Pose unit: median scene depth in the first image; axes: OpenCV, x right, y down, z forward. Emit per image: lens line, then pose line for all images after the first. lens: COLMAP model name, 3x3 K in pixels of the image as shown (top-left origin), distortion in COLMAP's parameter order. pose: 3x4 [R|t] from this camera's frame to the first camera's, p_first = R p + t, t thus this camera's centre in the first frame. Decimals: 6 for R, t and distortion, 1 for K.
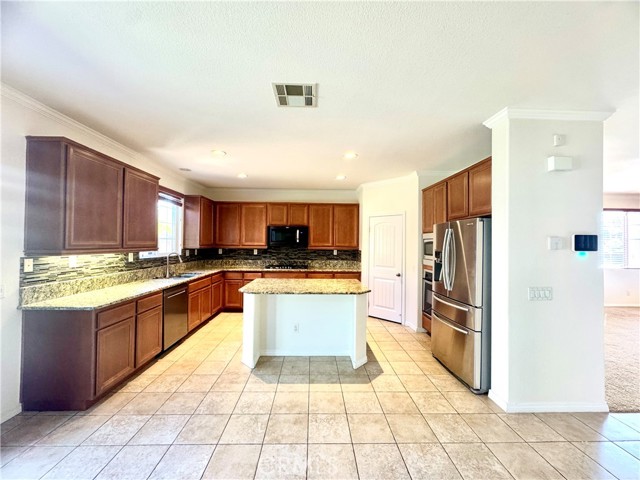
lens RADIAL K [[255.9, 0, 320.0], [0, 255.9, 240.0], [0, 0, 1]] dist [-0.001752, 0.000258]
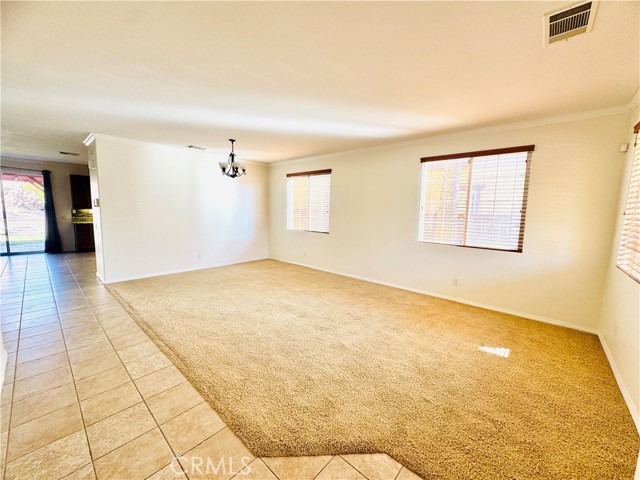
lens RADIAL K [[253.6, 0, 320.0], [0, 253.6, 240.0], [0, 0, 1]] dist [0.000751, 0.000443]
pose [[0.725936, 0.084631, -0.682535, 2.750135], [-0.005617, 0.993097, 0.117165, 0.042509], [0.687739, -0.081221, 0.721400, 0.542671]]
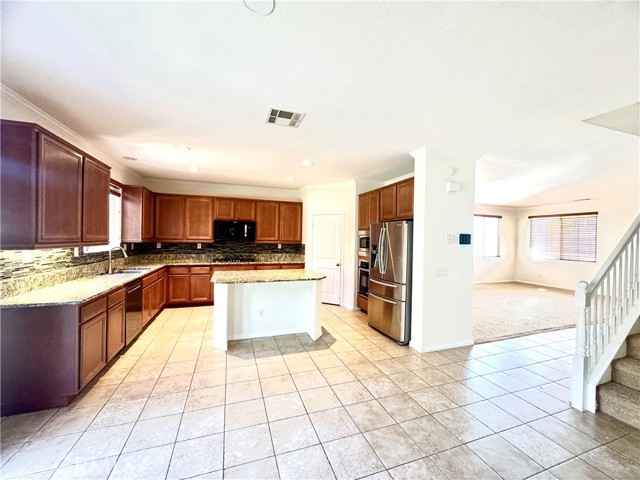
lens RADIAL K [[255.9, 0, 320.0], [0, 255.9, 240.0], [0, 0, 1]] dist [-0.001752, 0.000258]
pose [[0.952033, 0.003718, 0.305973, -0.206839], [-0.010716, 0.999718, 0.021194, -0.004817], [-0.305808, -0.023456, 0.951804, -0.159063]]
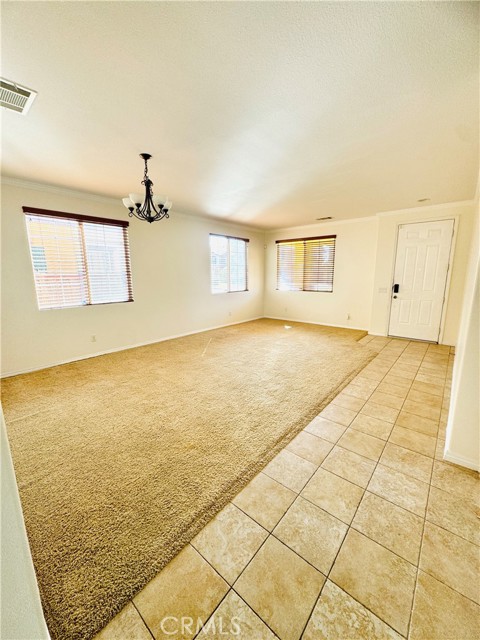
lens RADIAL K [[253.6, 0, 240.0], [0, 253.6, 320.0], [0, 0, 1]] dist [0.000751, 0.000443]
pose [[0.675213, -0.152456, 0.721696, 0.816557], [0.006243, 0.979554, 0.201087, 0.017726], [-0.737597, -0.131271, 0.662359, 0.418591]]
